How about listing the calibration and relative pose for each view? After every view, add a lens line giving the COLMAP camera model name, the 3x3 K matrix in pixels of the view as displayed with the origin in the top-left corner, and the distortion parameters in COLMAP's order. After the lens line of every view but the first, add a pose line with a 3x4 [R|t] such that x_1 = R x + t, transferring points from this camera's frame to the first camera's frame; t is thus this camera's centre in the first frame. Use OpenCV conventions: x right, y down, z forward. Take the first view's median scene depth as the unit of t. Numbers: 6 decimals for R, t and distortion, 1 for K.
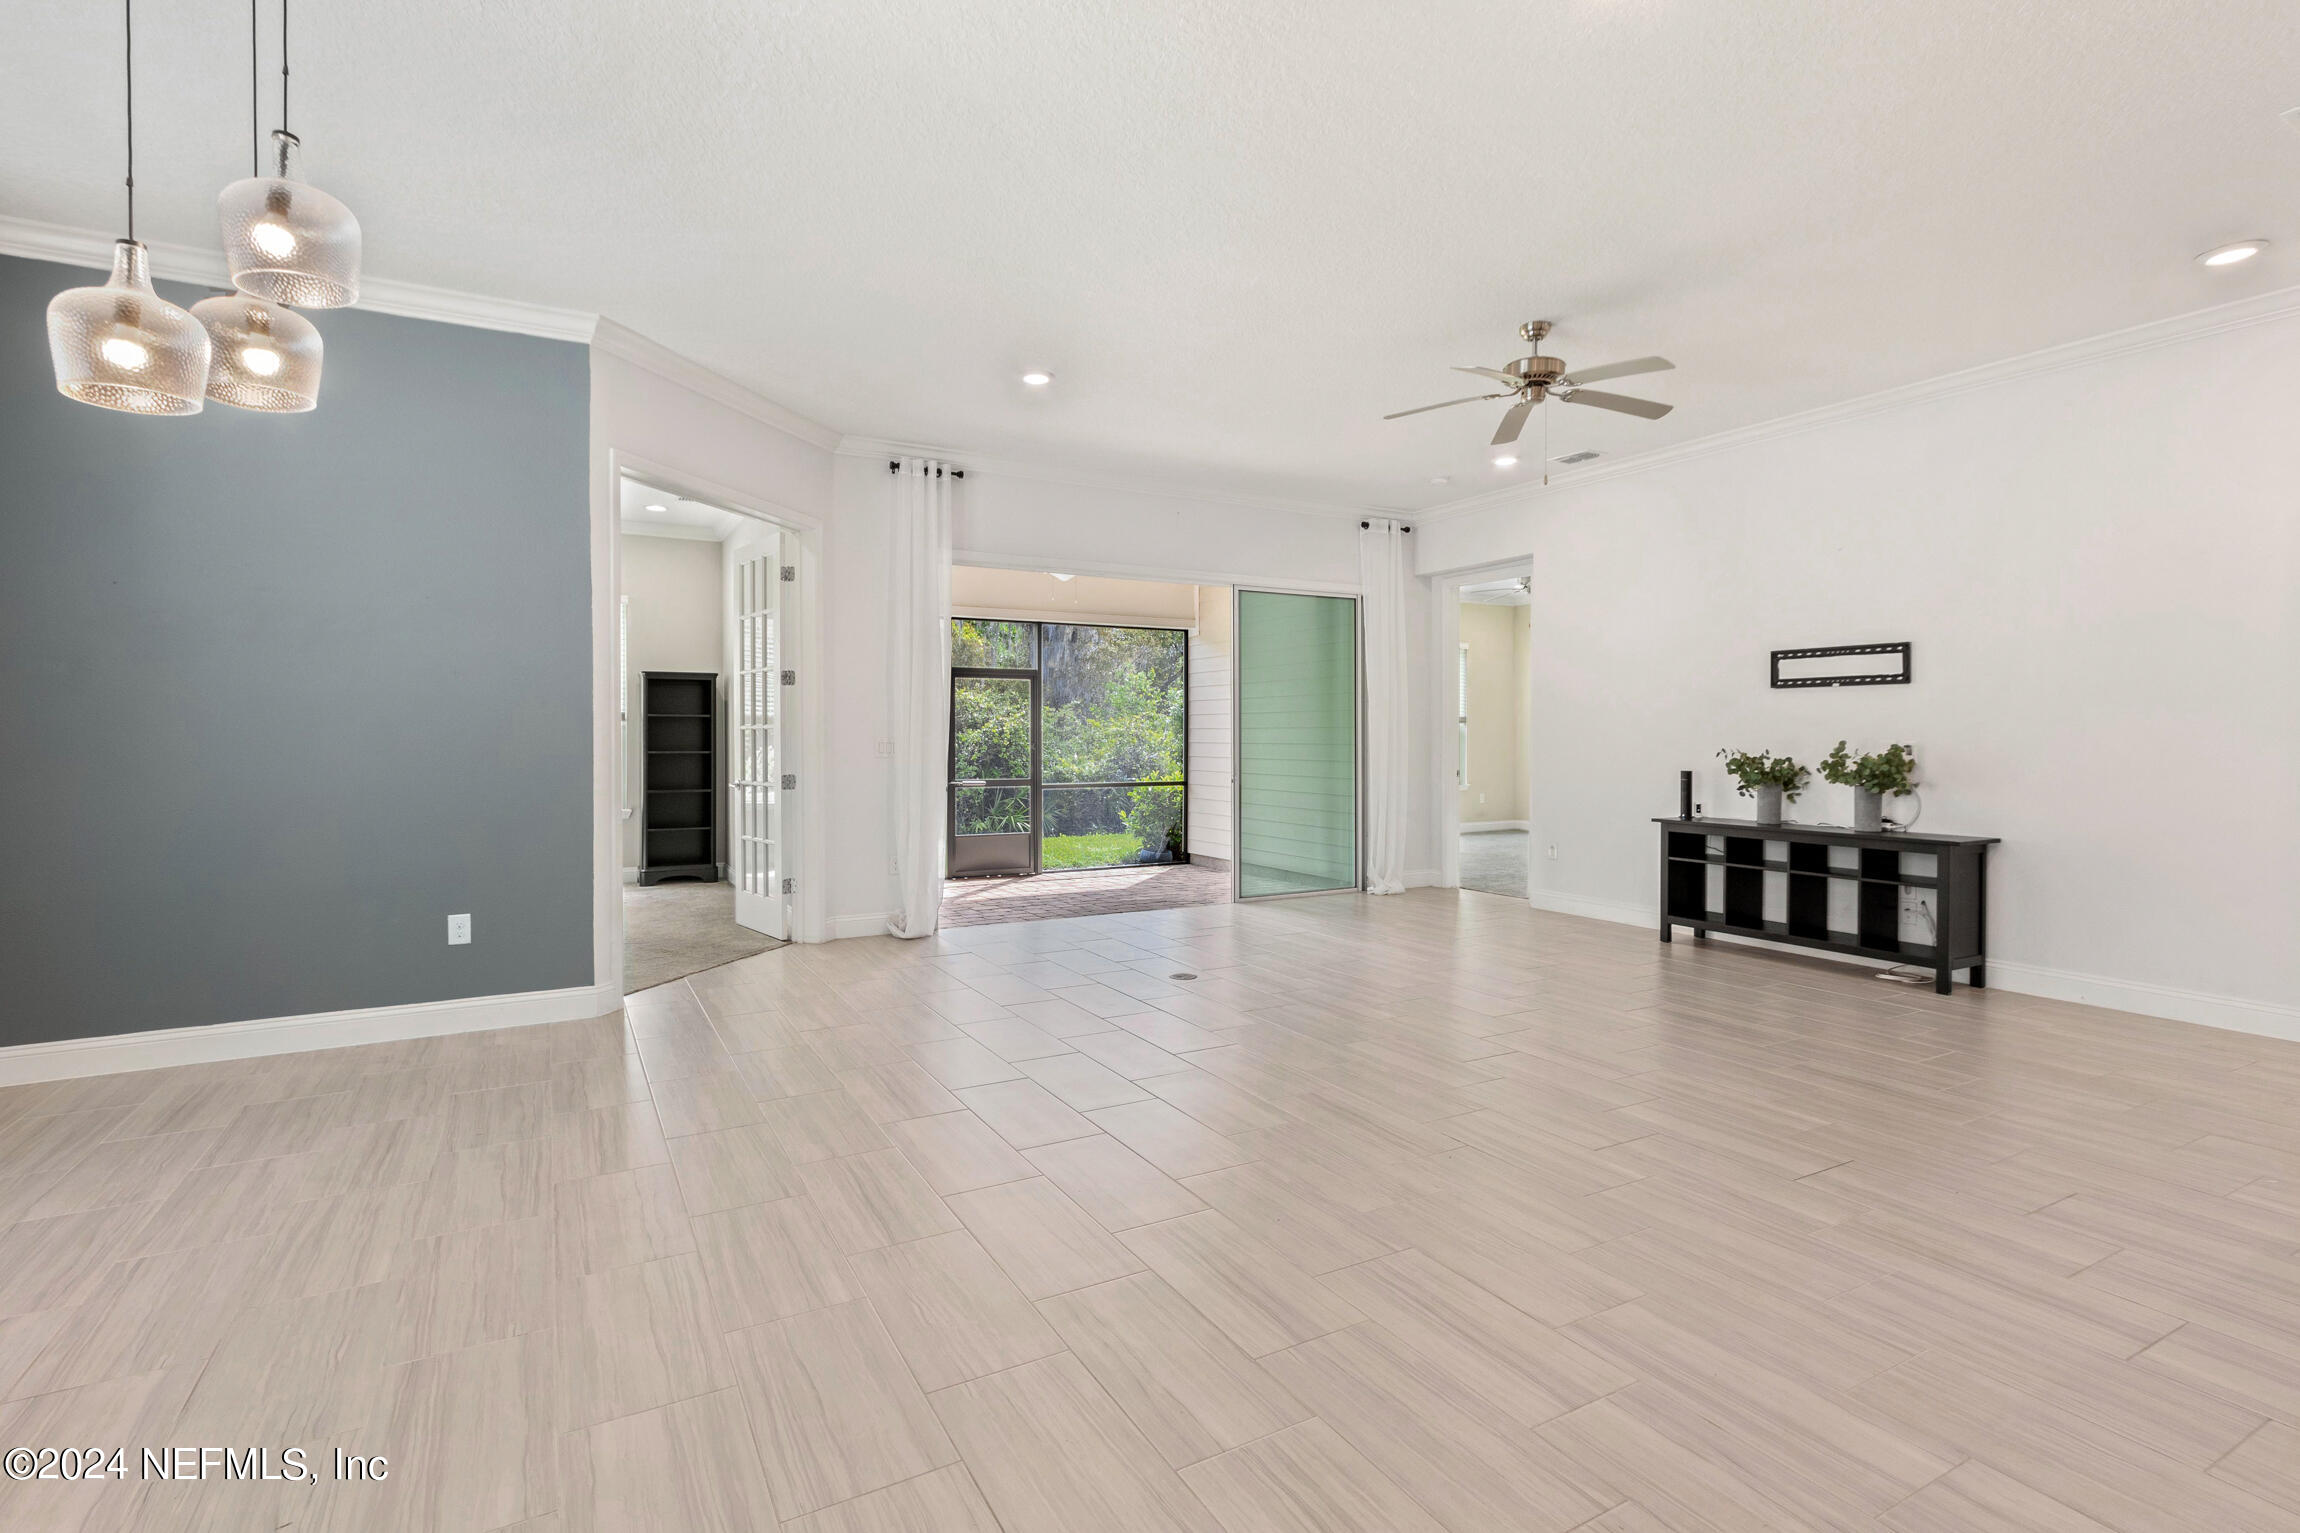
lens RADIAL K [[1067.5, 0, 1129.9], [0, 1067.5, 753.4], [0, 0, 1]] dist [0.010306, -0.002860]
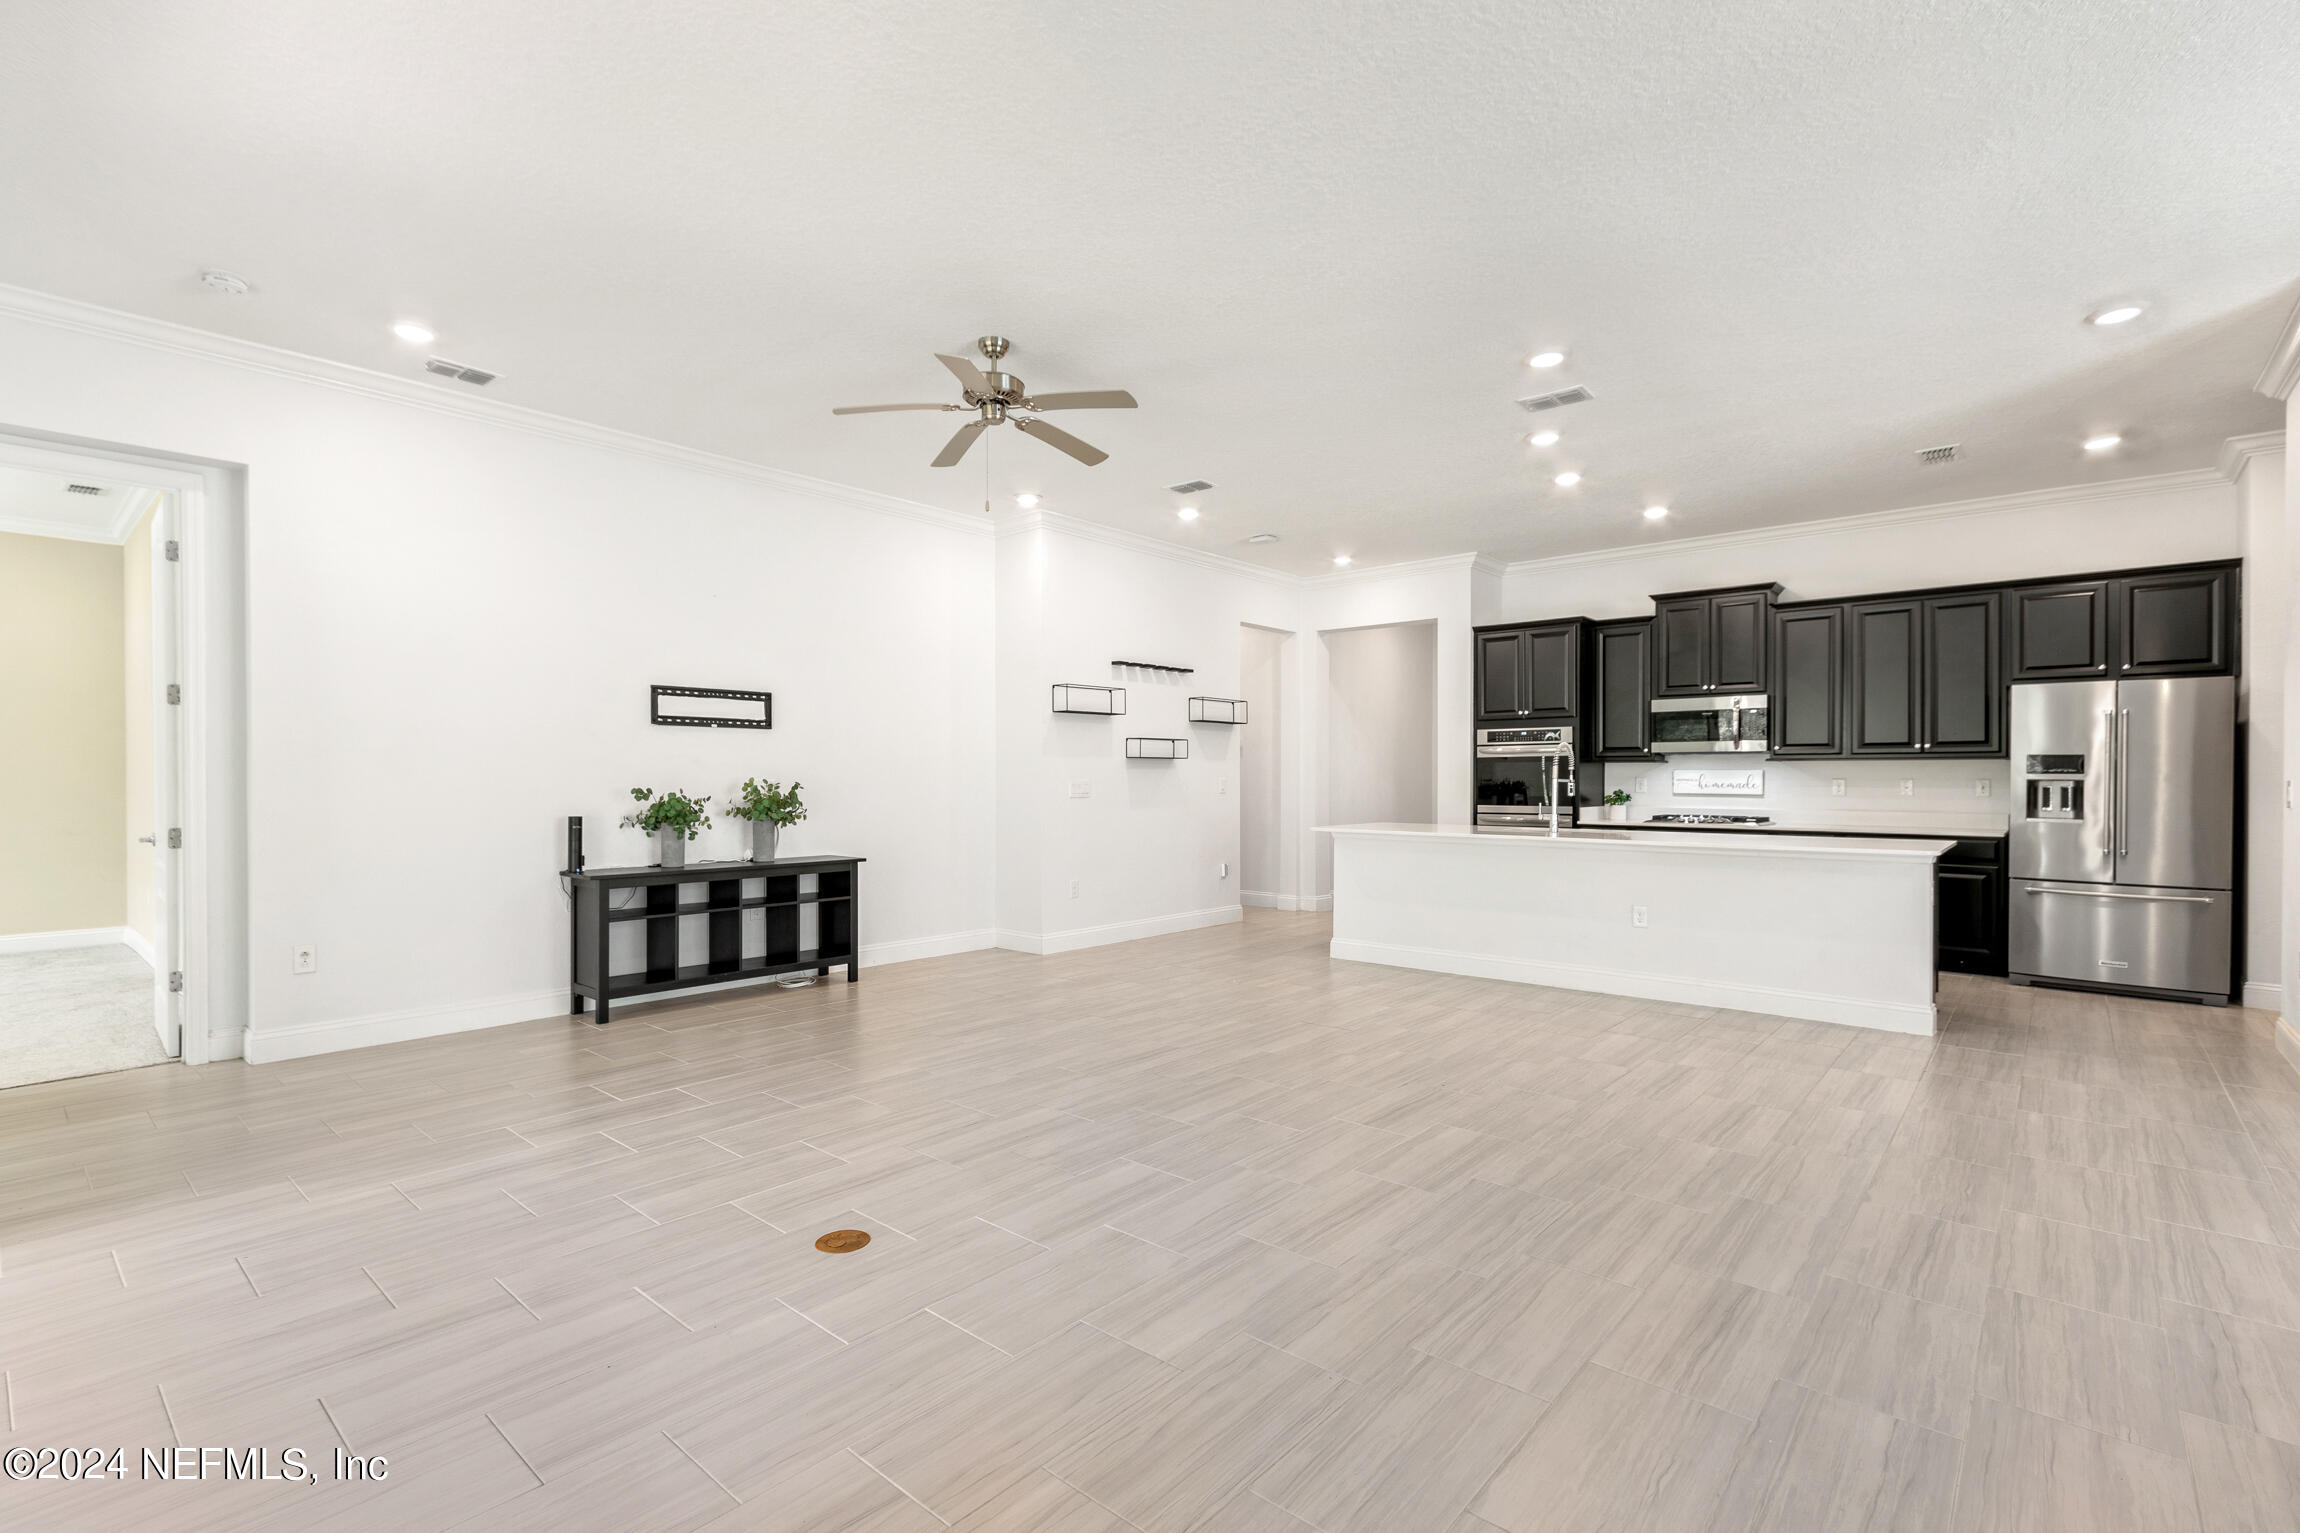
lens RADIAL K [[1067.5, 0, 1105.8], [0, 1067.5, 783.7], [0, 0, 1]] dist [0.010306, -0.002860]
pose [[-0.333385, -0.005766, 0.942773, -0.460839], [0.013190, 0.999855, 0.010779, -0.014187], [-0.942698, 0.016029, -0.333261, 1.020128]]
